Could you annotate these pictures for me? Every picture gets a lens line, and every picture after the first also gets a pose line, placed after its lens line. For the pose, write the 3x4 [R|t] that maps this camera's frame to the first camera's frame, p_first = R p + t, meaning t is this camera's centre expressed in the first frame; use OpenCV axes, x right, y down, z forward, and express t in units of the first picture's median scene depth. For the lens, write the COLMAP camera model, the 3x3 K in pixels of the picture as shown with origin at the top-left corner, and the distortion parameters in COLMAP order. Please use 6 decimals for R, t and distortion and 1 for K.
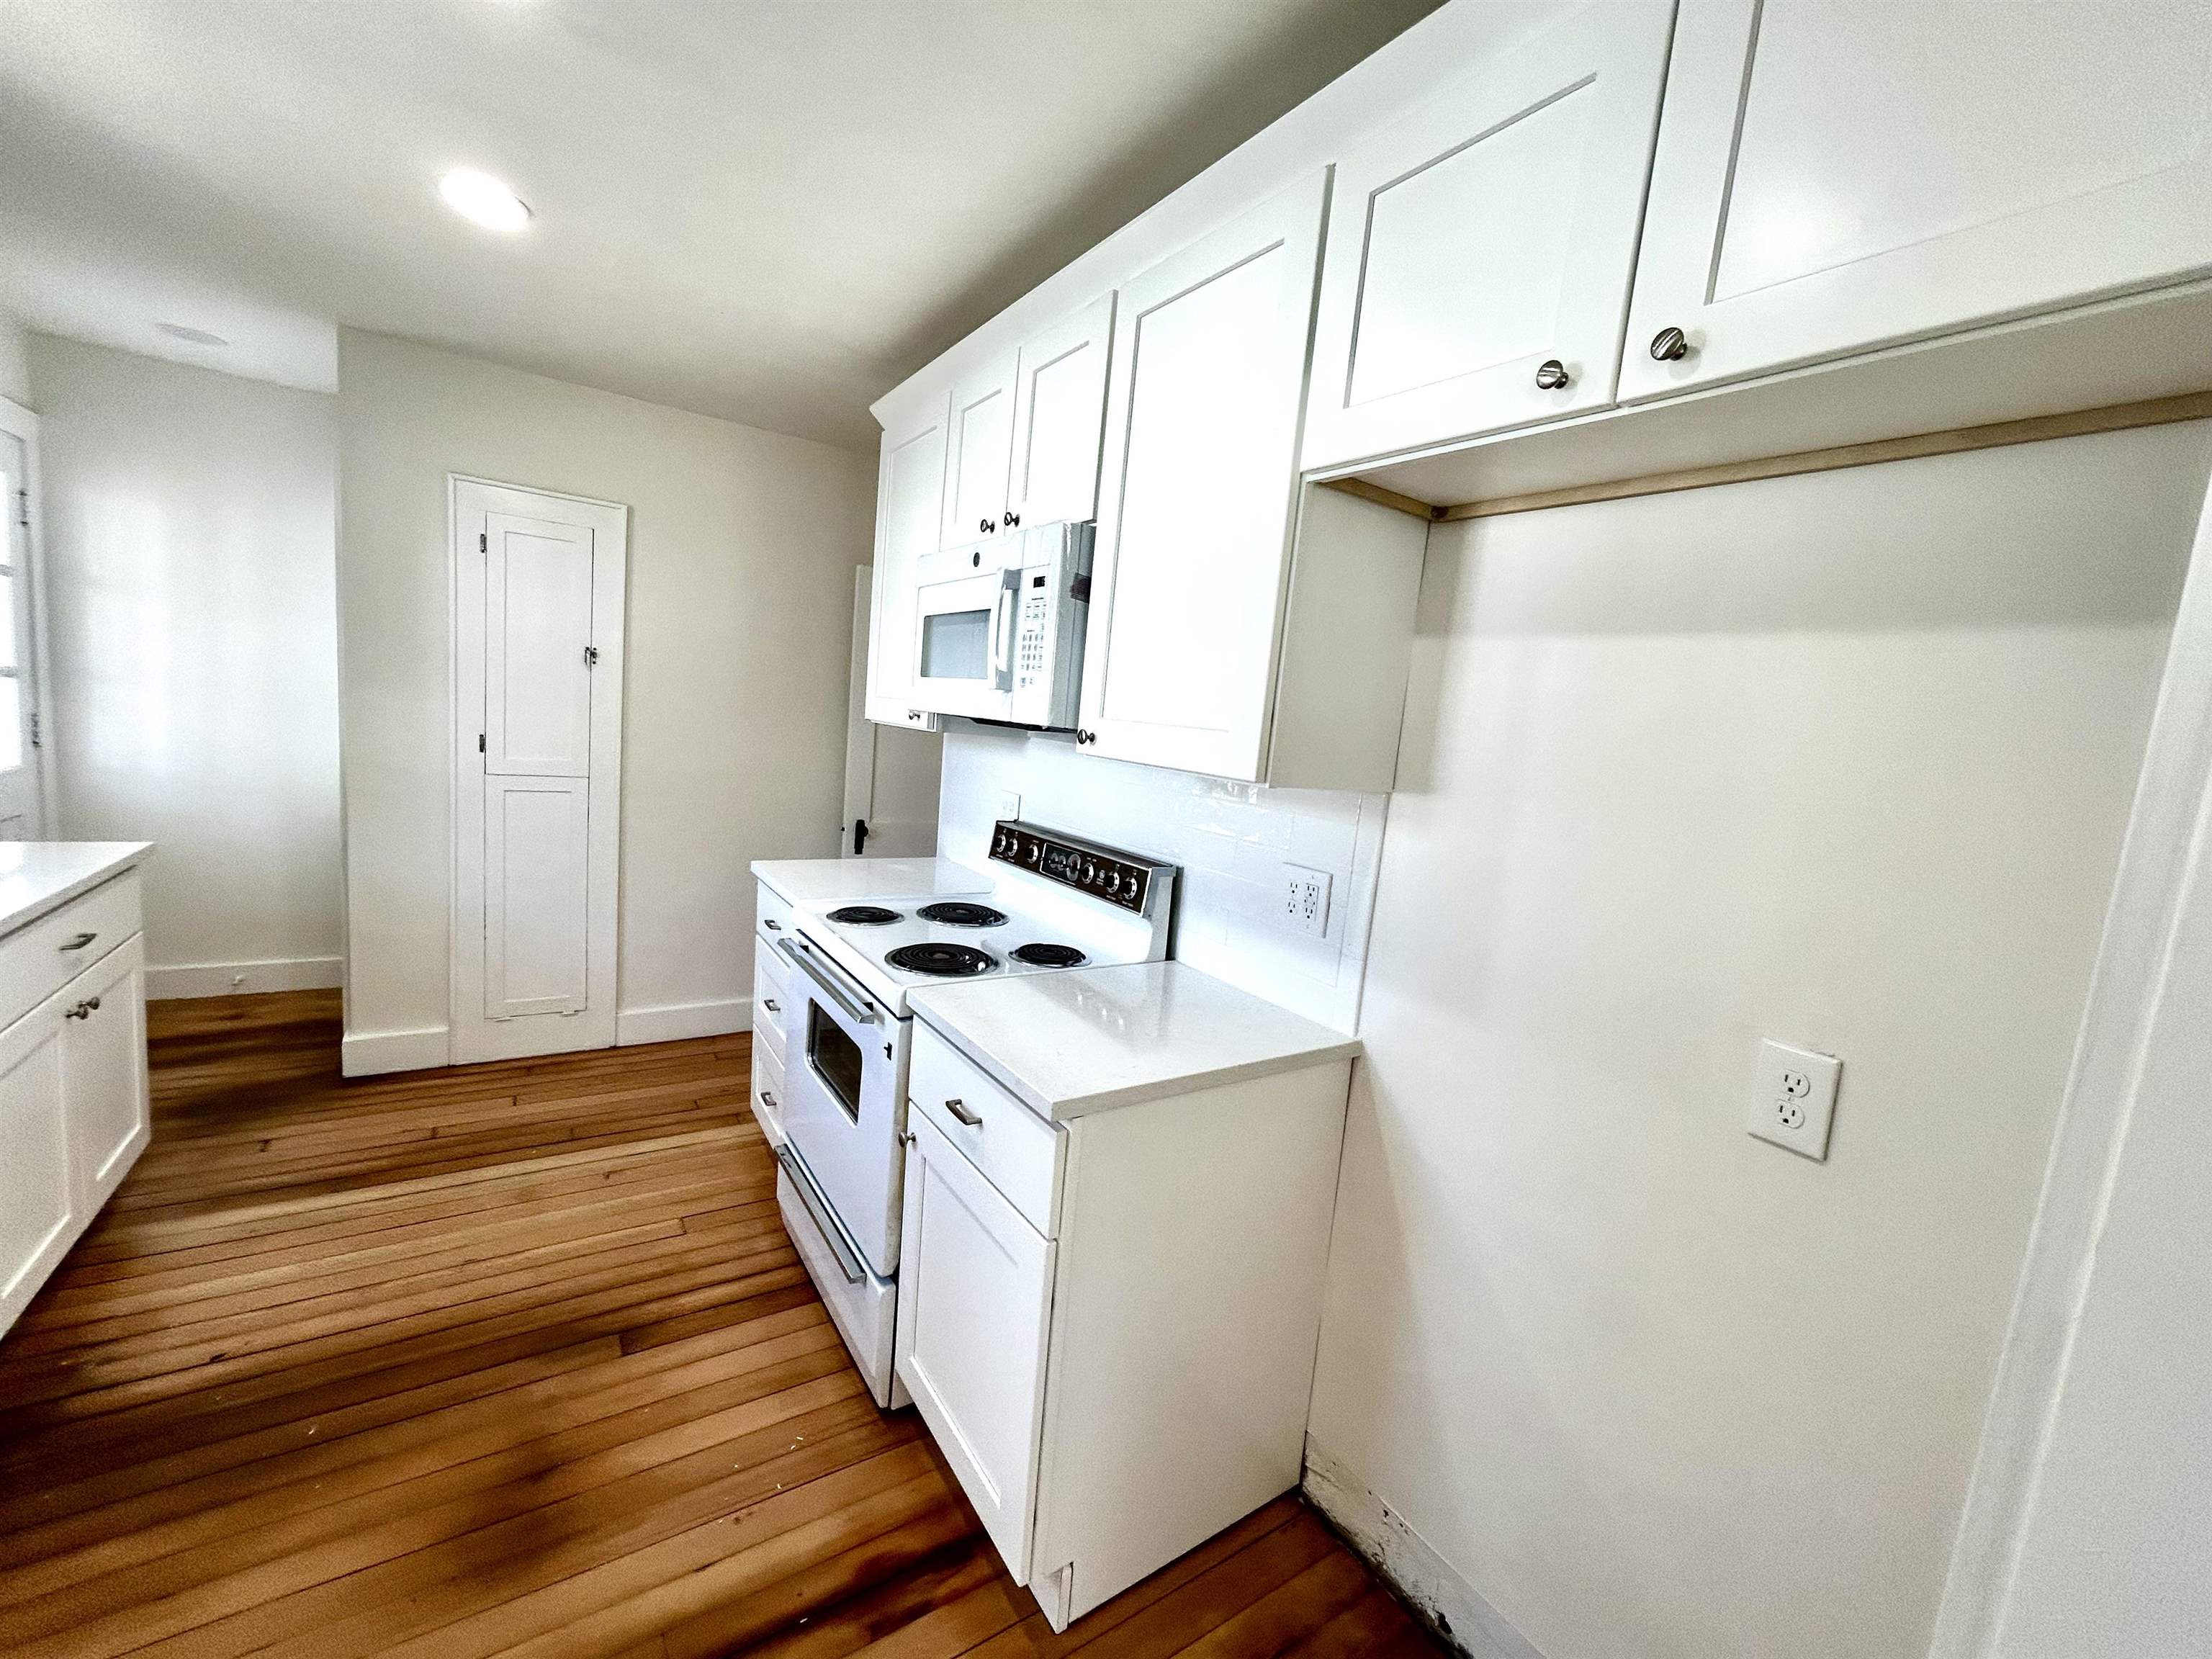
lens RADIAL K [[887.8, 0, 1106.0], [0, 887.8, 829.5], [0, 0, 1]] dist [-0.003015, 0.000402]
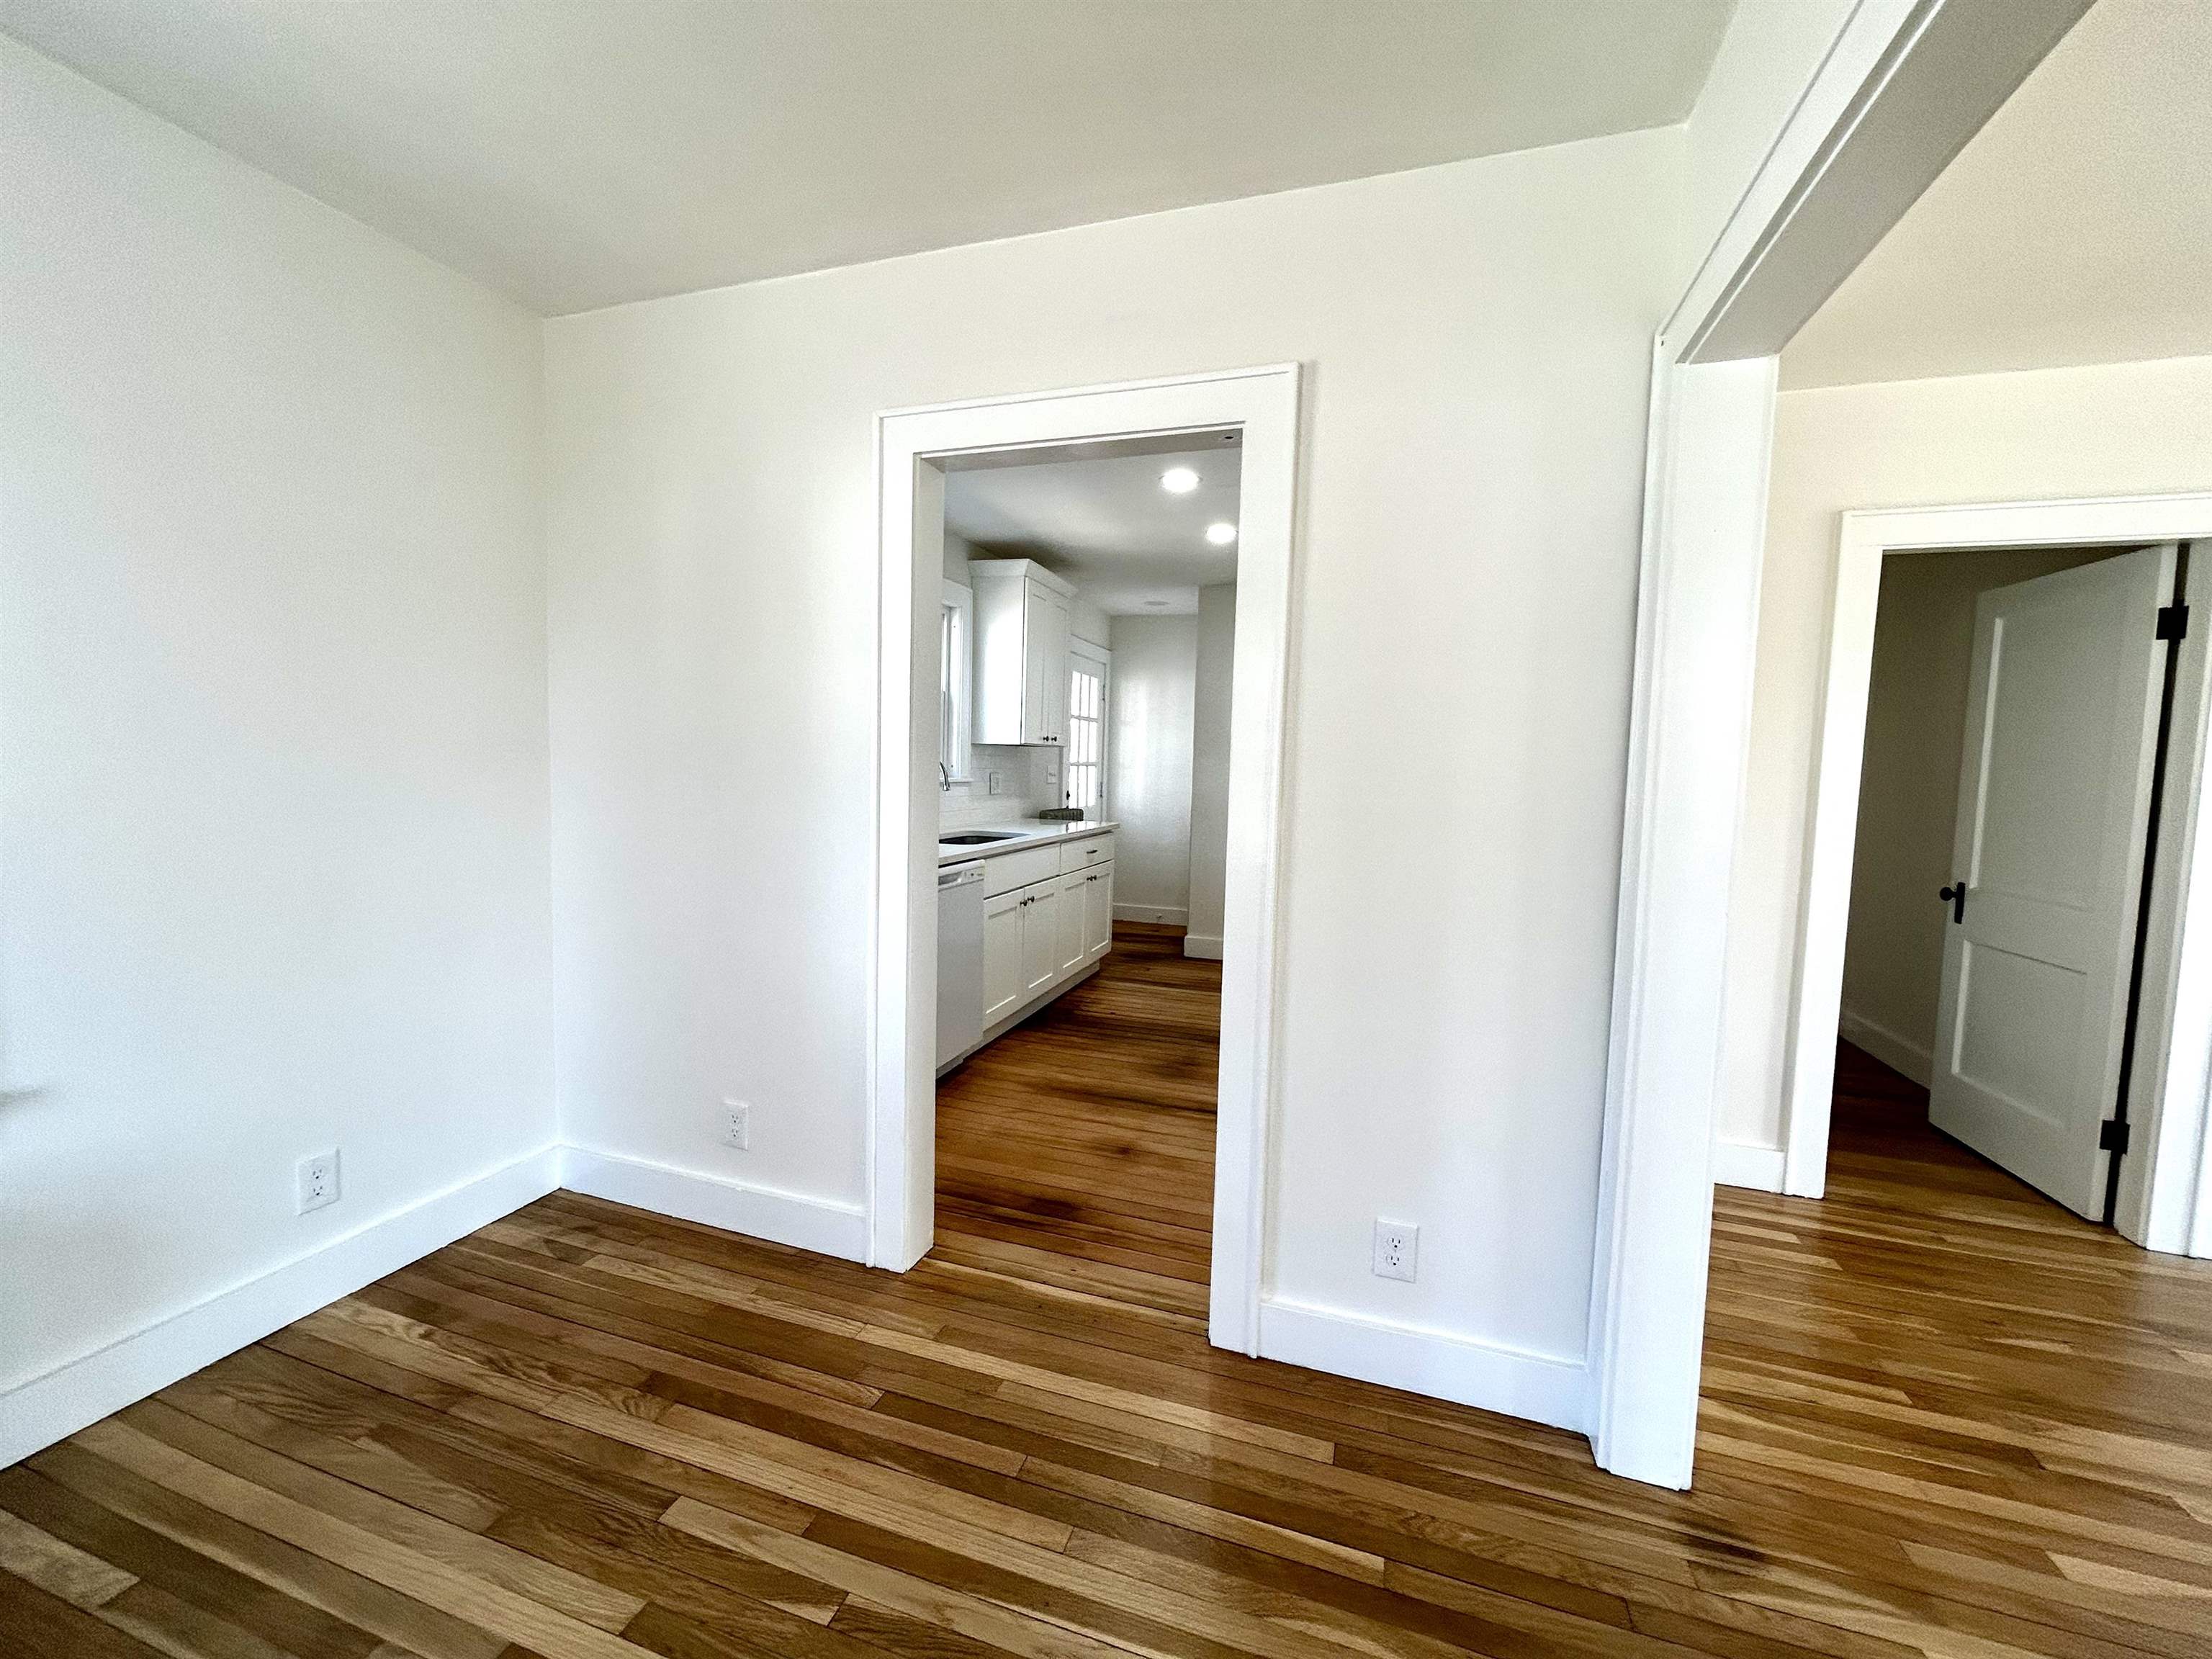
lens RADIAL K [[887.8, 0, 1106.0], [0, 887.8, 829.5], [0, 0, 1]] dist [-0.003015, 0.000402]
pose [[0.614896, -0.015997, -0.788446, 0.867065], [-0.066959, 0.995125, -0.072411, 0.228965], [0.785760, 0.097318, 0.610827, -0.536188]]
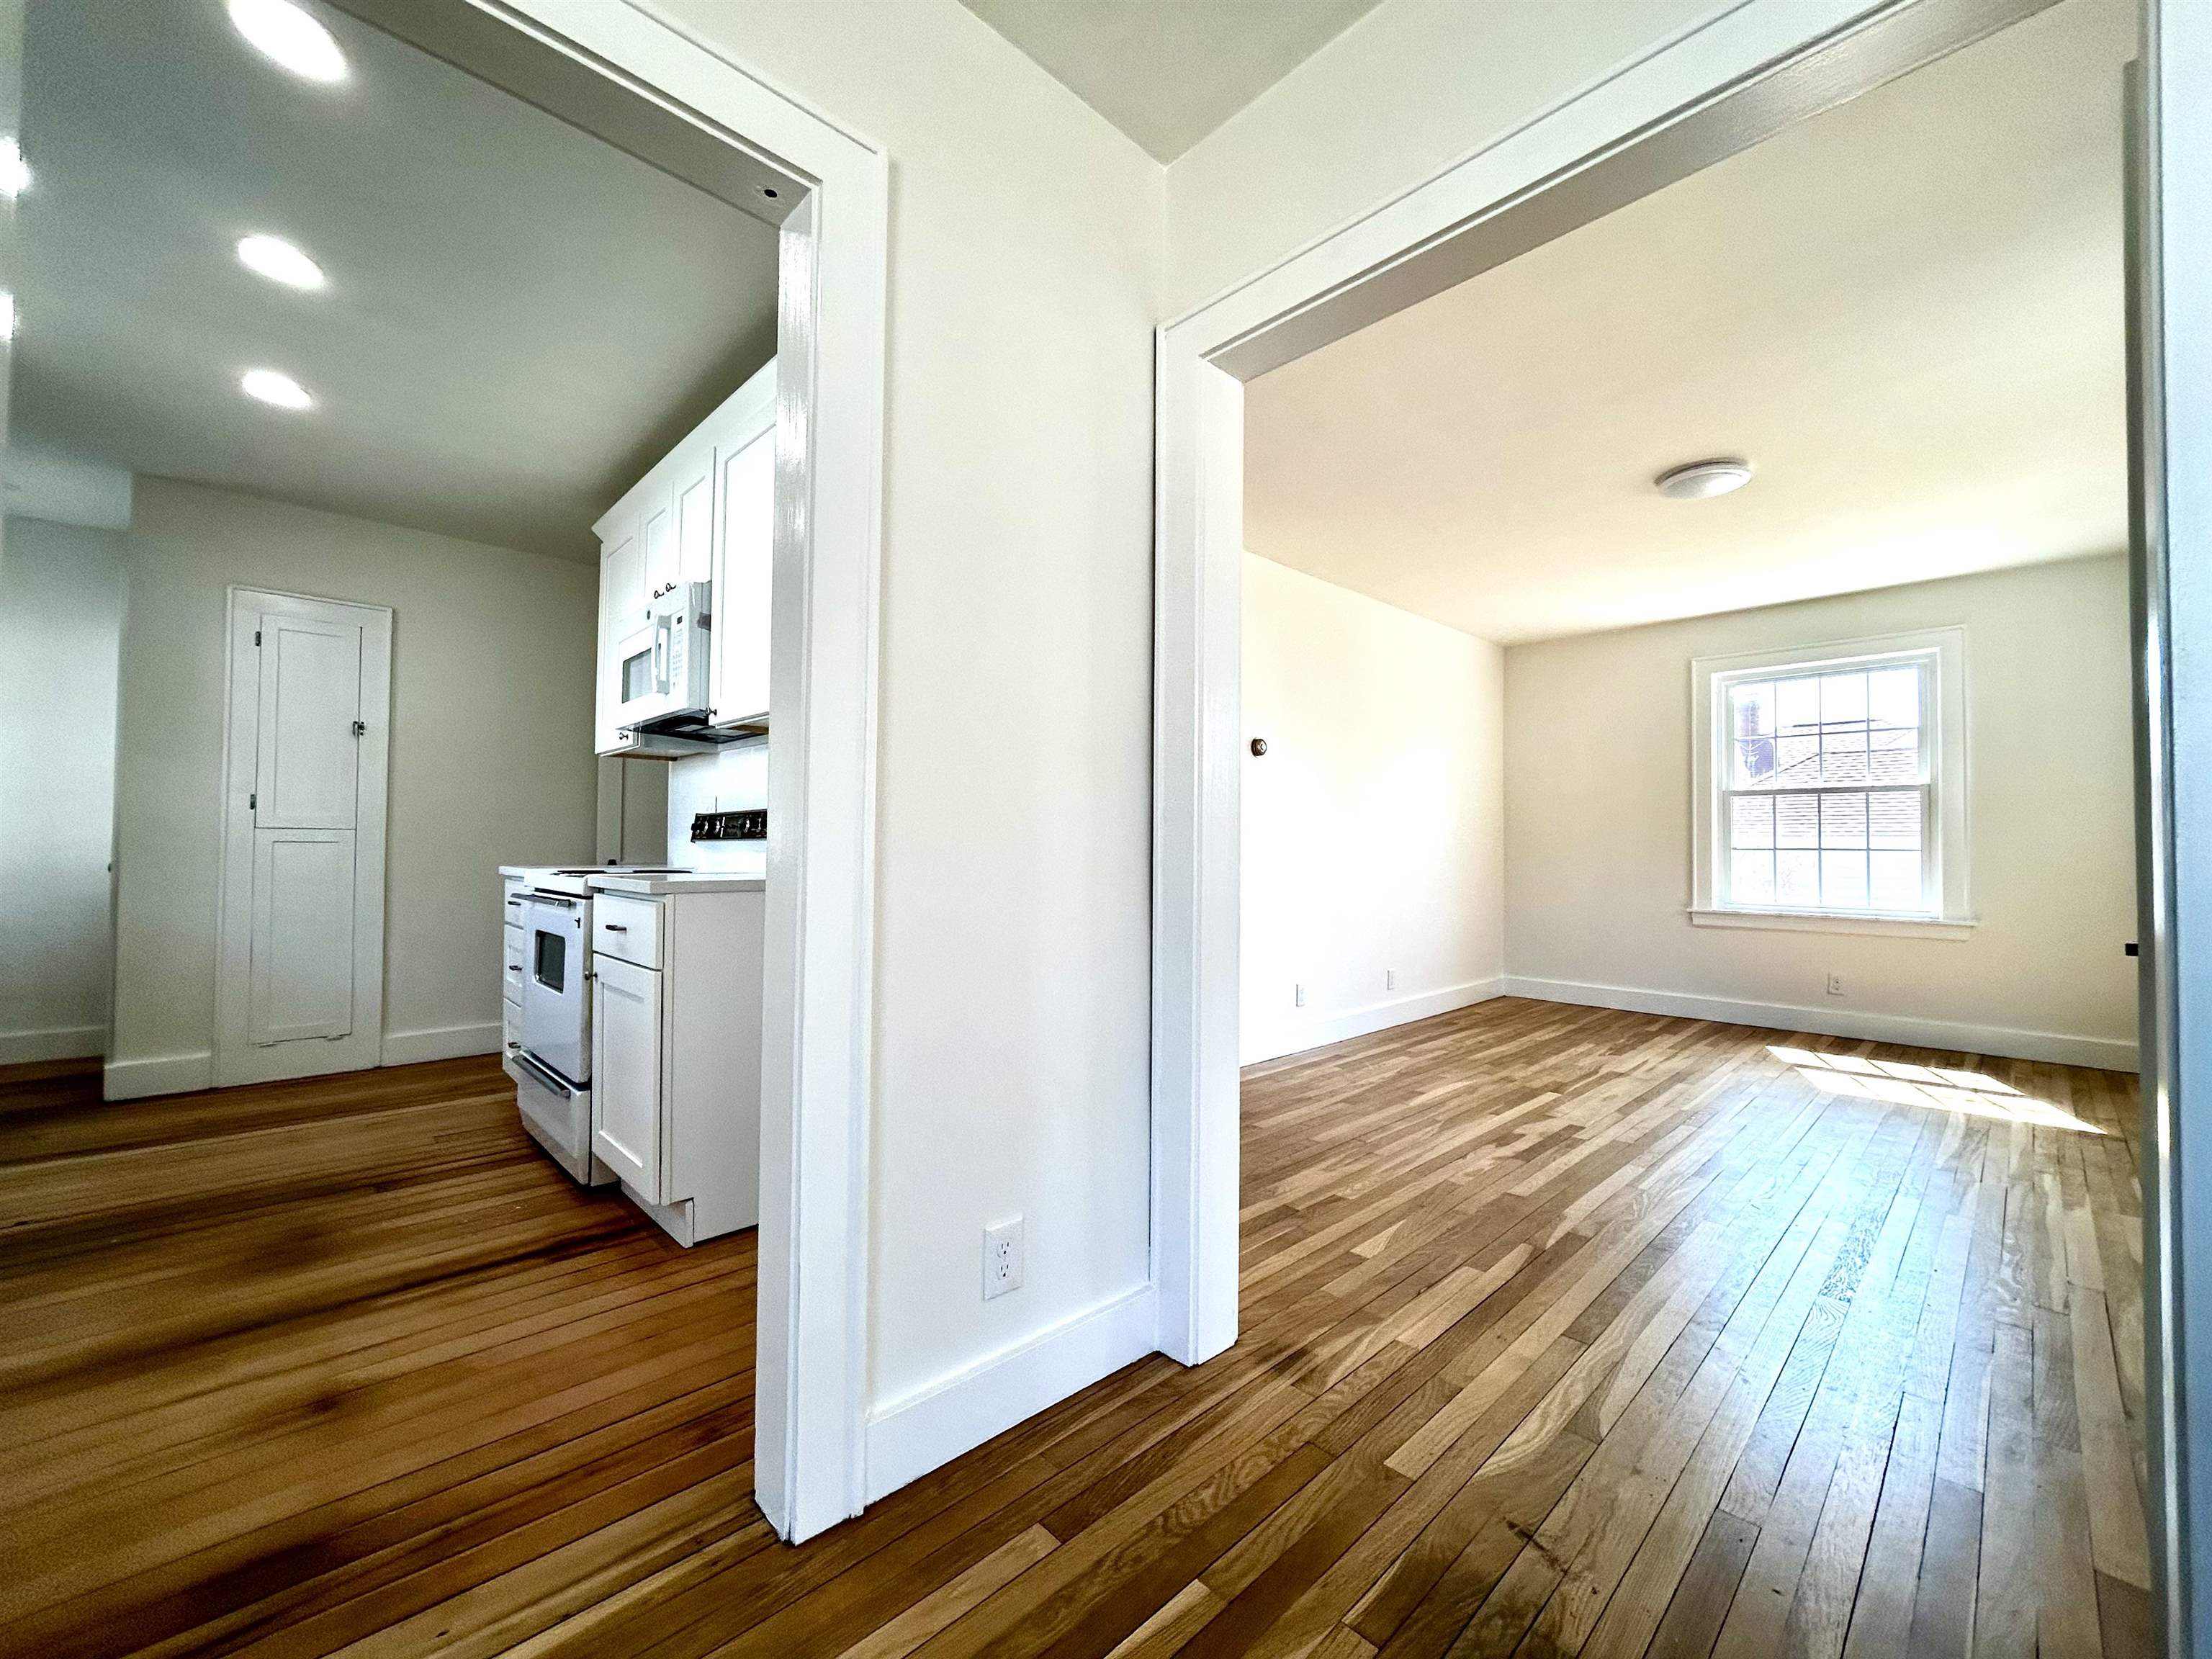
lens RADIAL K [[887.8, 0, 1106.0], [0, 887.8, 829.5], [0, 0, 1]] dist [-0.003015, 0.000402]
pose [[0.981479, -0.075654, 0.175997, 0.312786], [0.099236, 0.986628, -0.129293, 0.314766], [-0.163862, 0.144364, 0.975863, -0.518771]]
